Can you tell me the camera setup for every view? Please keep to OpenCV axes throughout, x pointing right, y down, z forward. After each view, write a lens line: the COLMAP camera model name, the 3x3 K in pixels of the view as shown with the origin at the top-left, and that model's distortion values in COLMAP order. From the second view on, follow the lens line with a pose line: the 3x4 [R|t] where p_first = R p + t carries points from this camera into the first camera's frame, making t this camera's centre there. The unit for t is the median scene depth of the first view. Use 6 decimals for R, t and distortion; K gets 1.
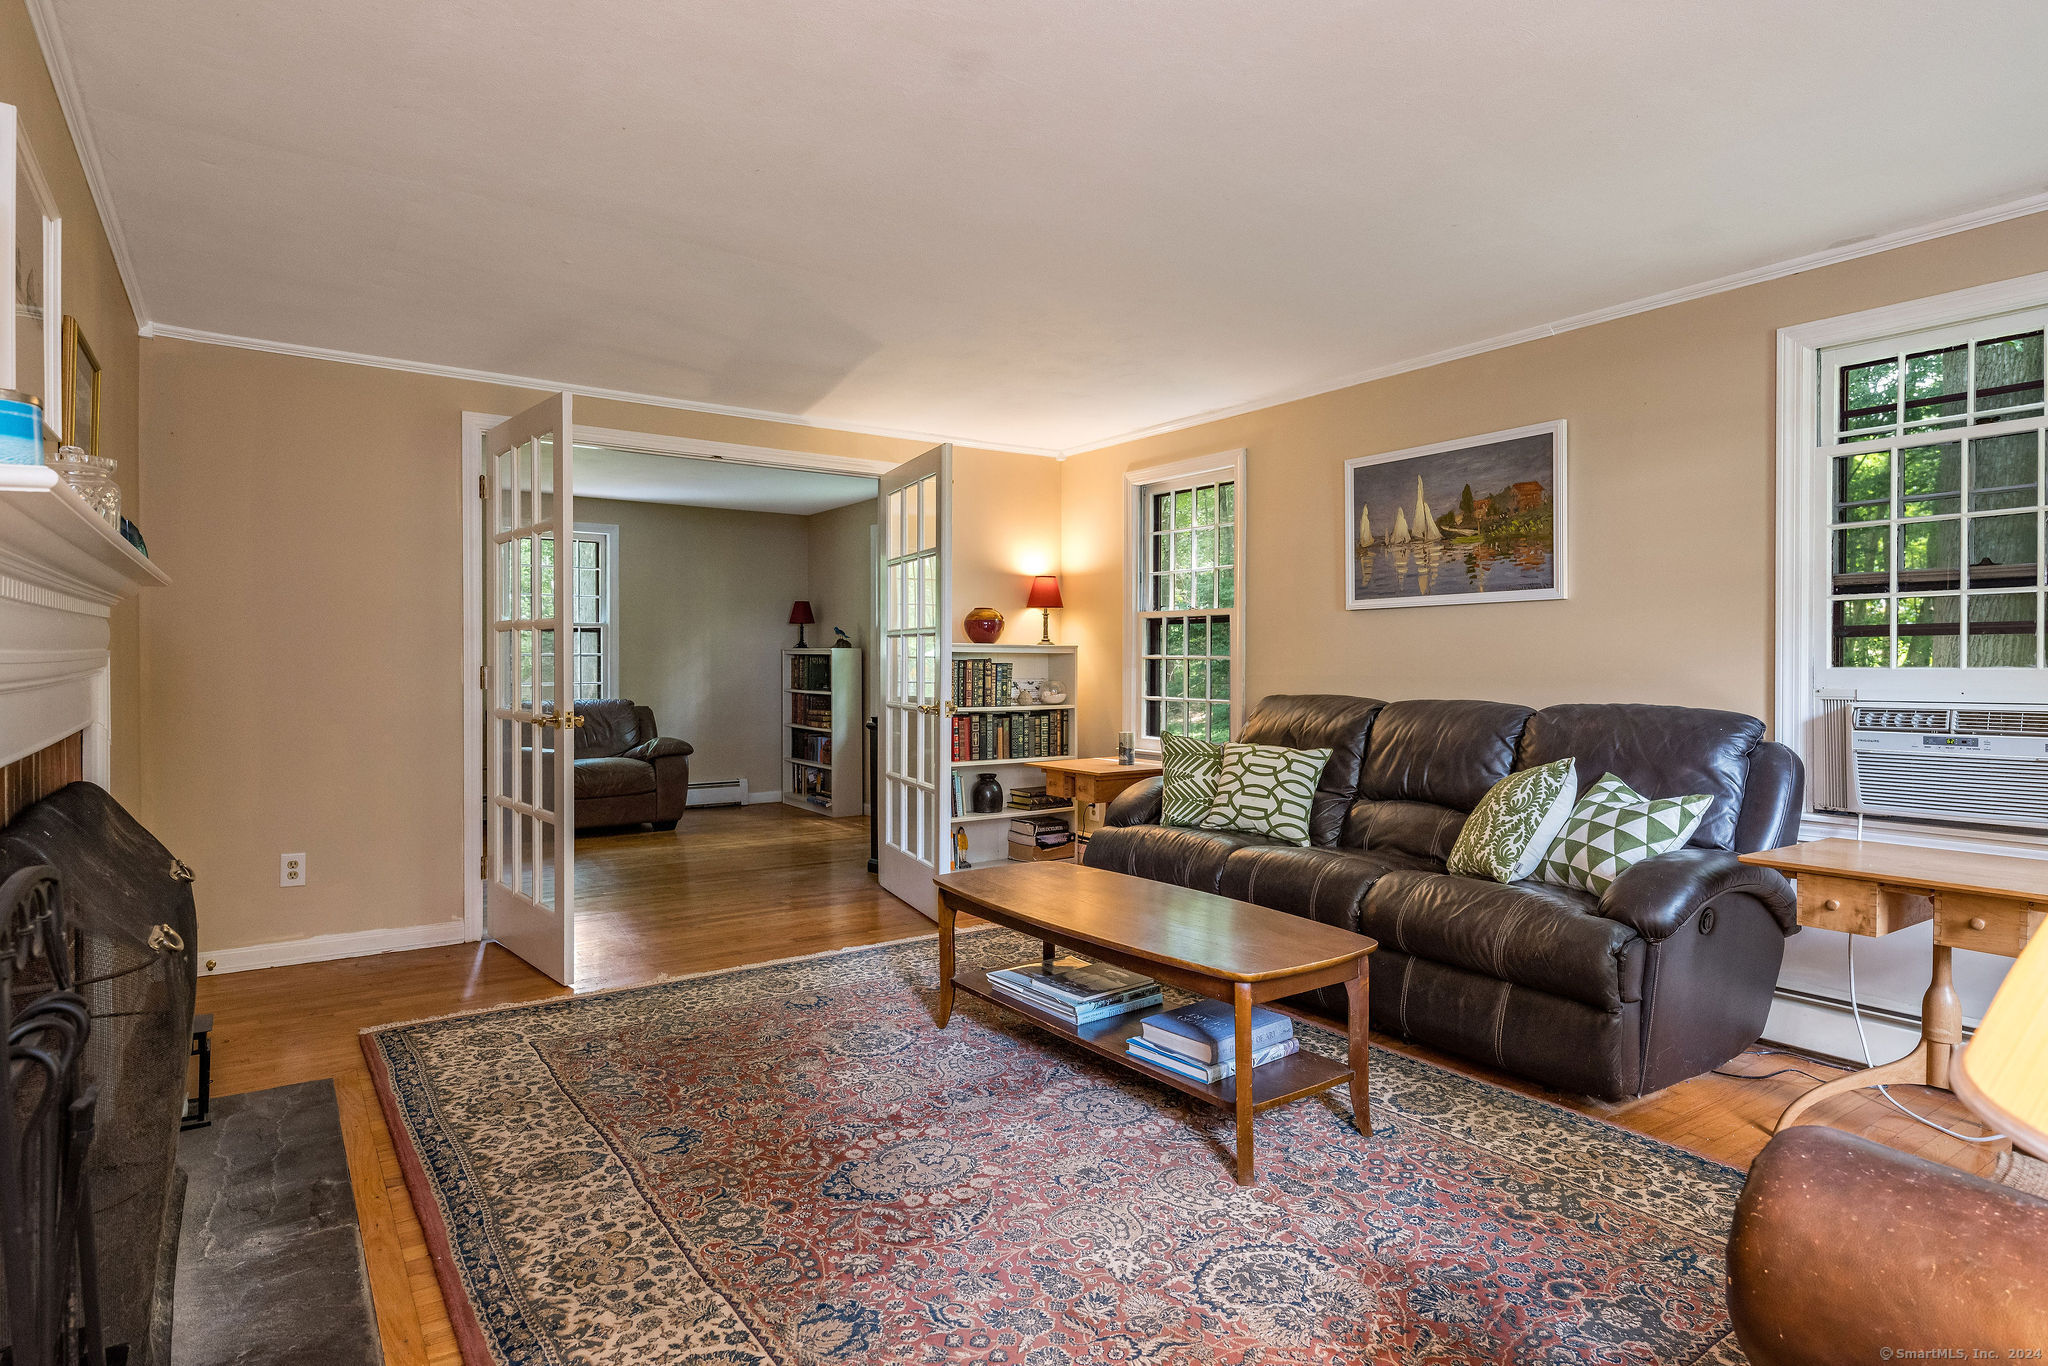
lens RADIAL K [[1114.1, 0, 1037.6], [0, 1114.1, 686.9], [0, 0, 1]] dist [0.004856, -0.006888]
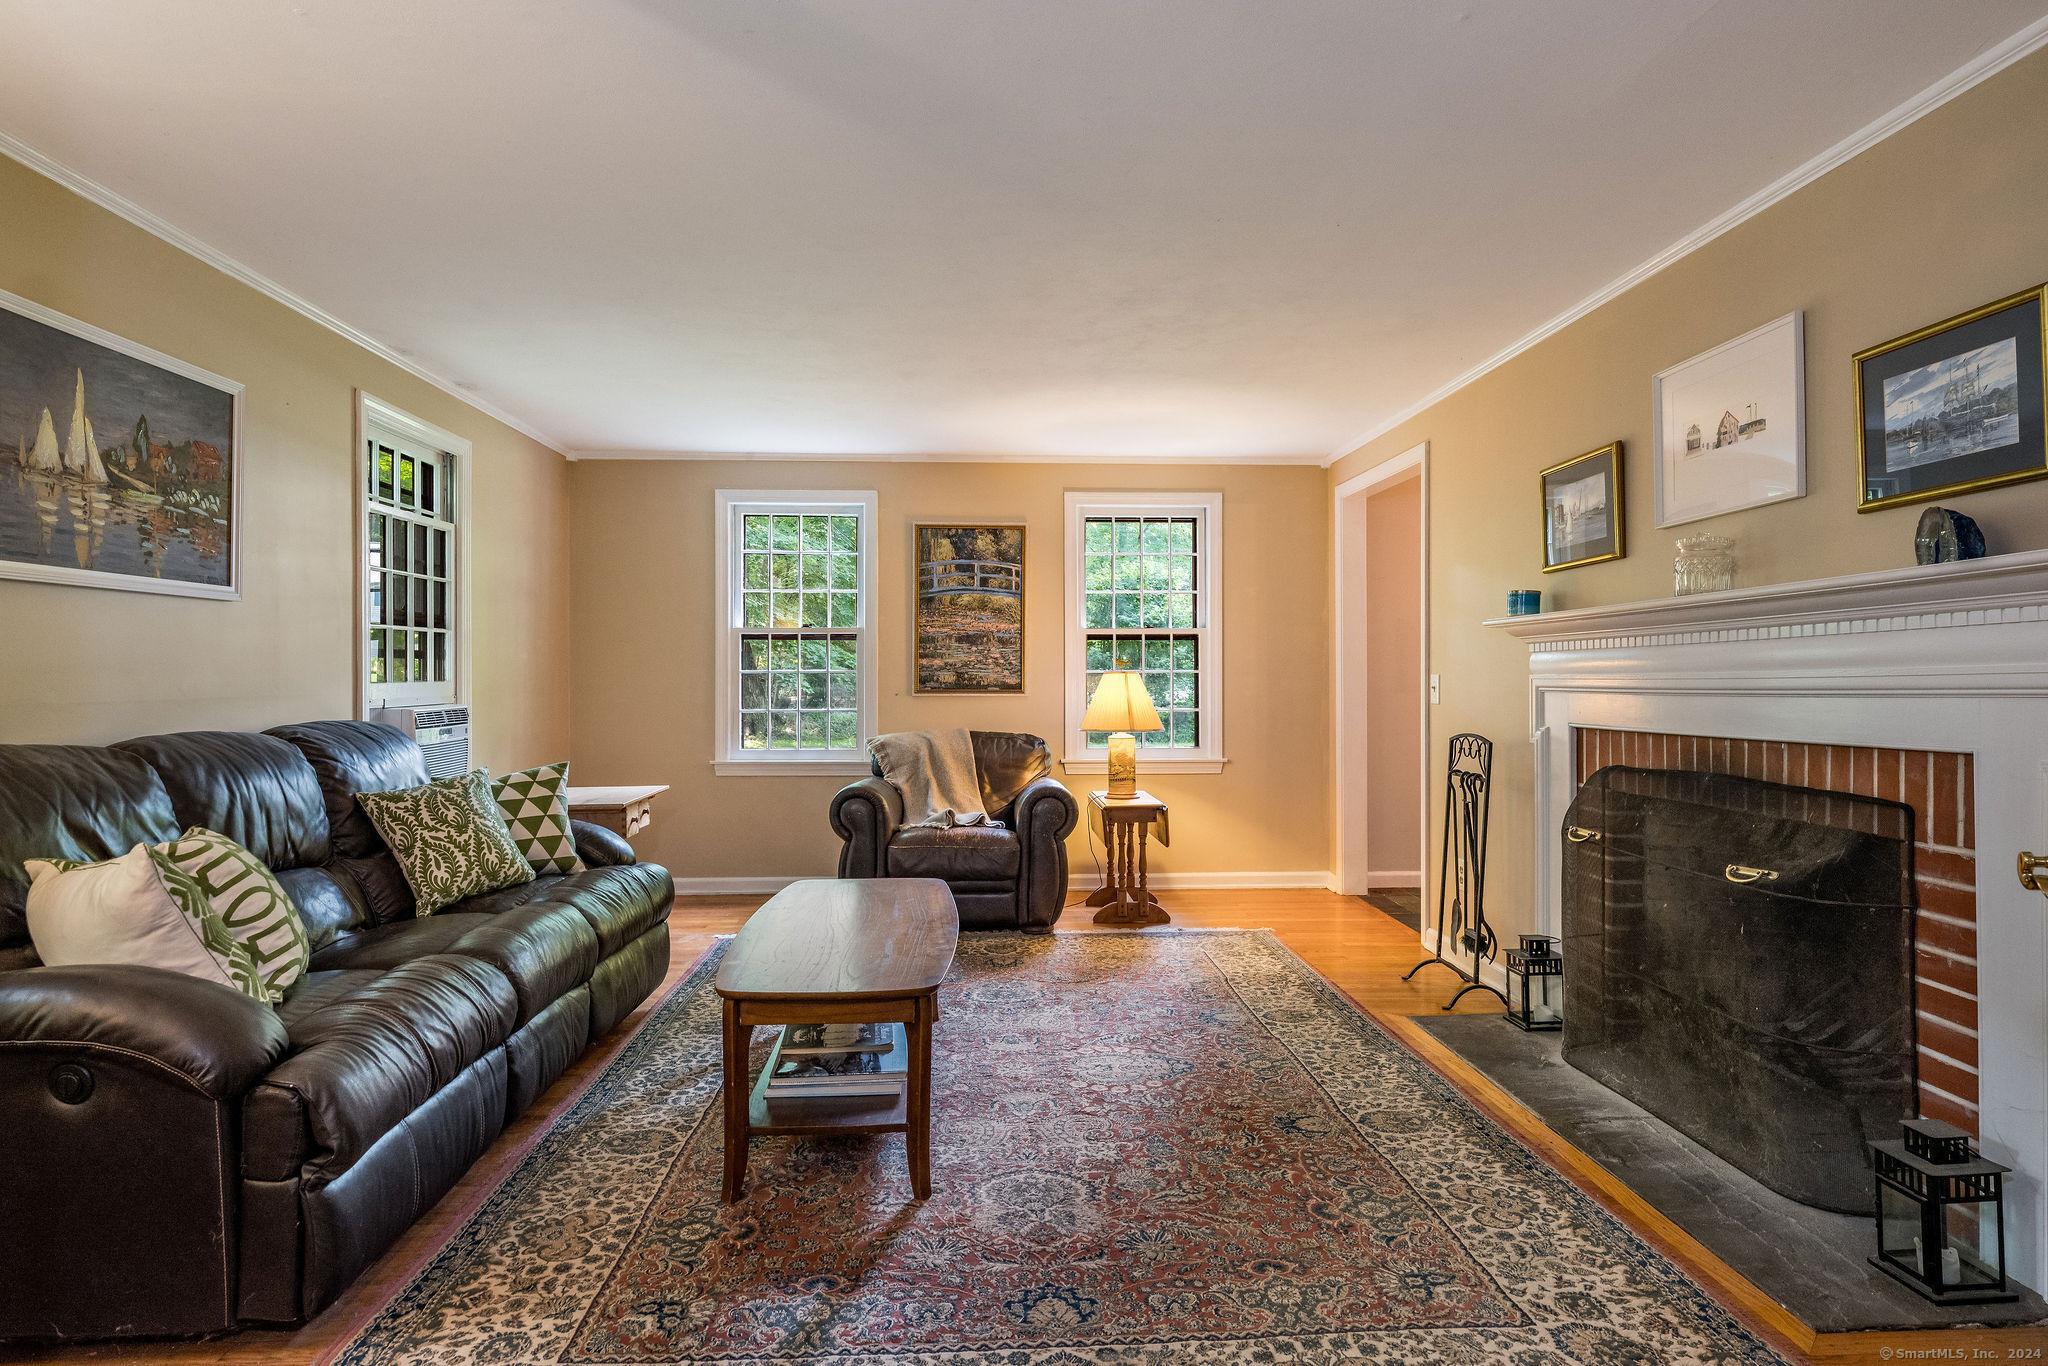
lens RADIAL K [[1114.1, 0, 1029.6], [0, 1114.1, 668.7], [0, 0, 1]] dist [0.004856, -0.006888]
pose [[-0.845568, 0.002933, 0.533860, -0.428118], [0.012266, 0.999828, 0.013934, -0.030931], [-0.533727, 0.018331, -0.845458, 1.282524]]
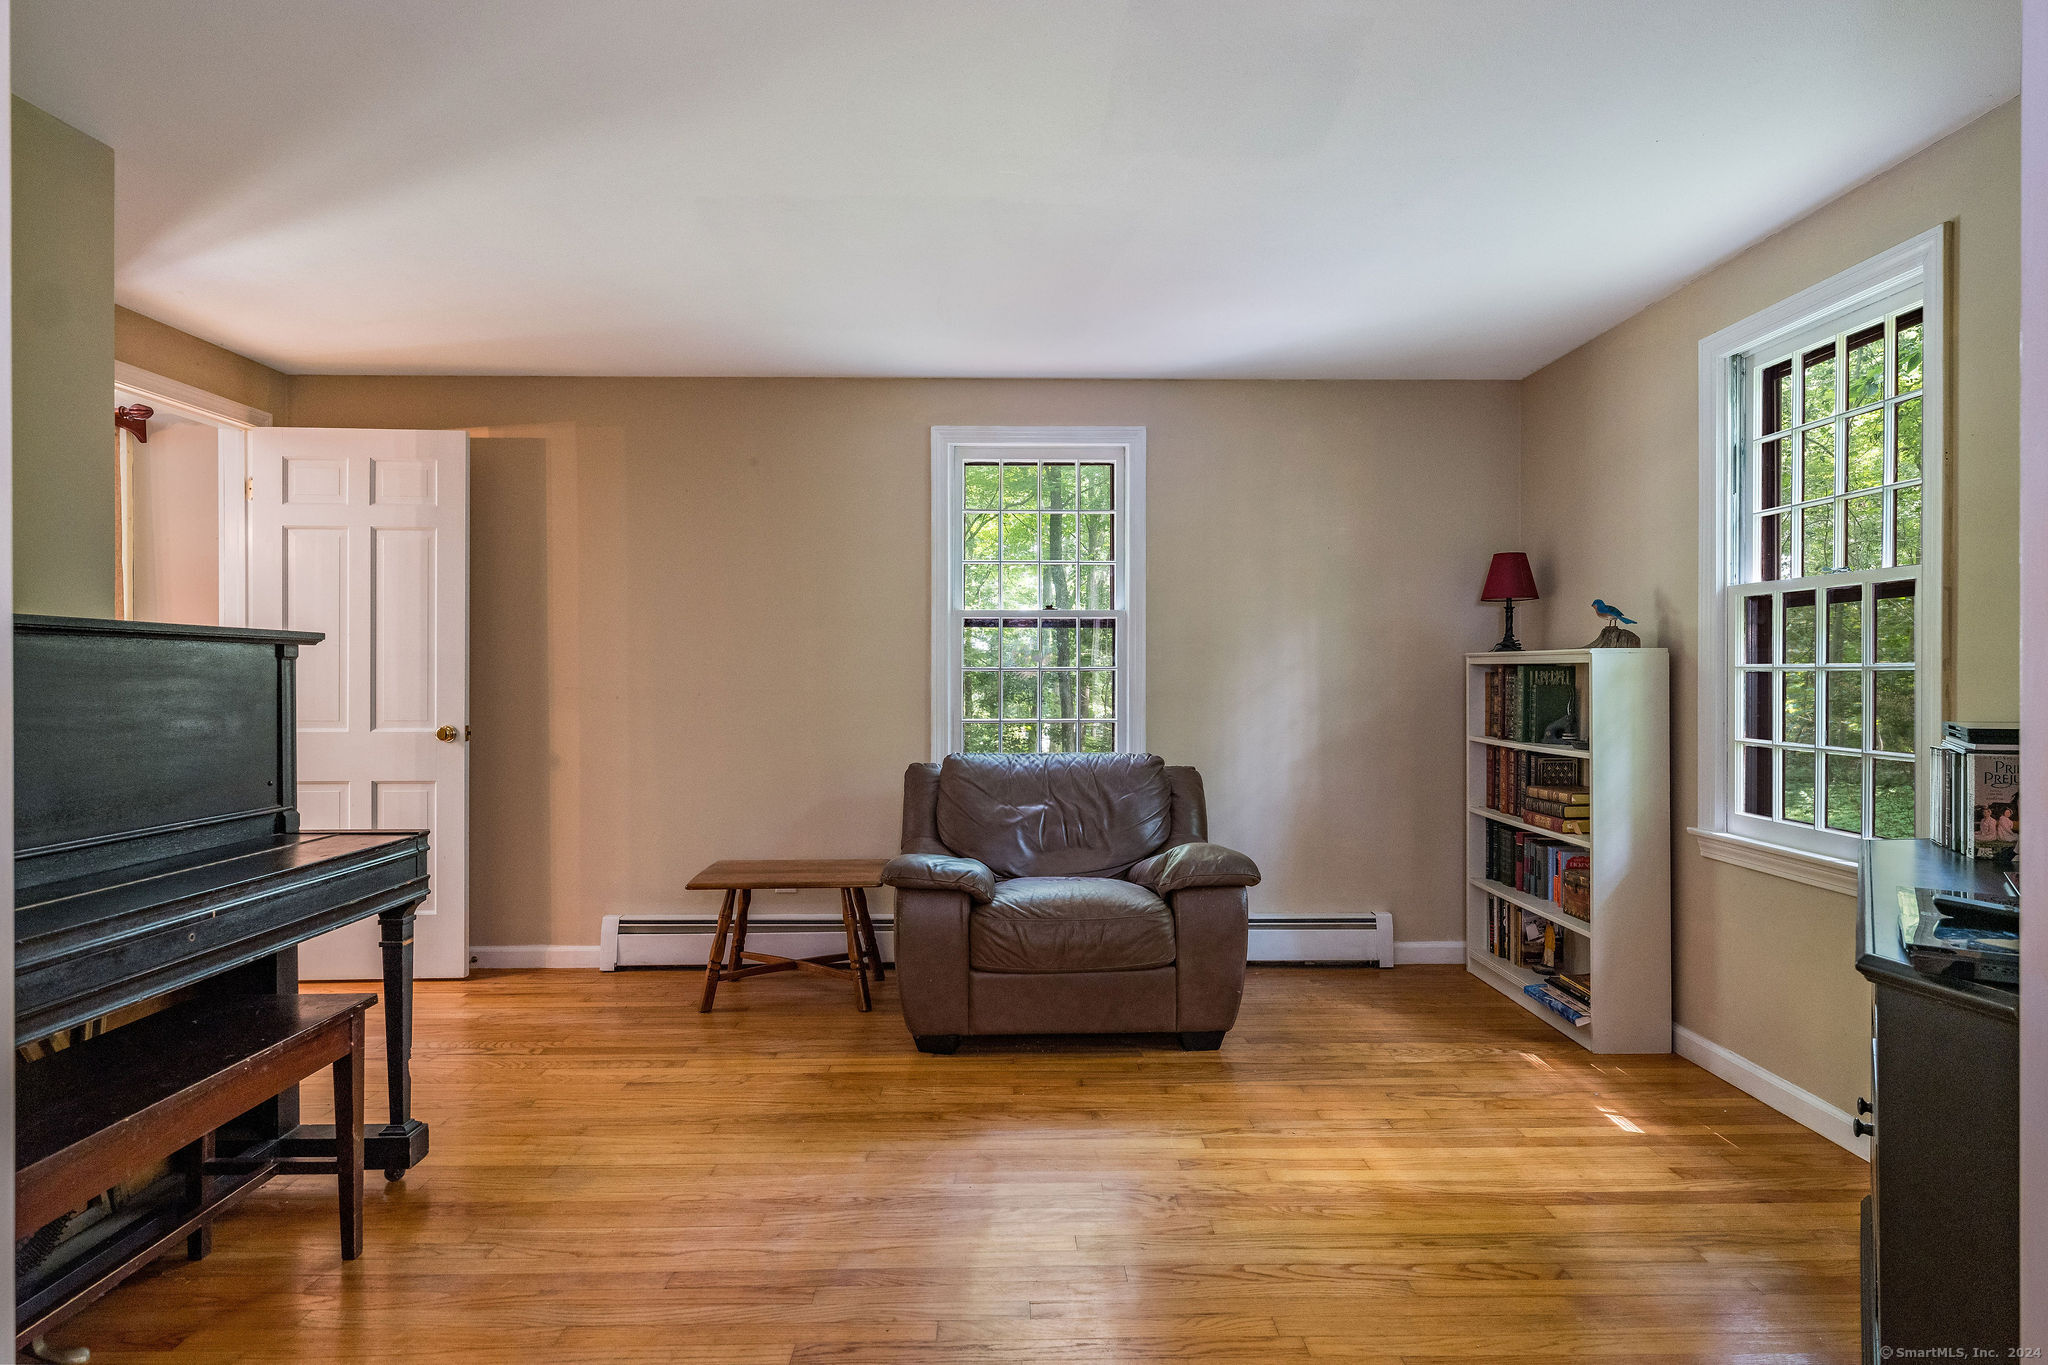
lens RADIAL K [[1114.1, 0, 1020.4], [0, 1114.1, 677.2], [0, 0, 1]] dist [0.004856, -0.006888]
pose [[0.824894, -0.003254, -0.565279, -0.241226], [-0.009748, 0.999753, -0.019980, -0.025790], [0.565204, 0.021992, 0.824658, 1.029396]]
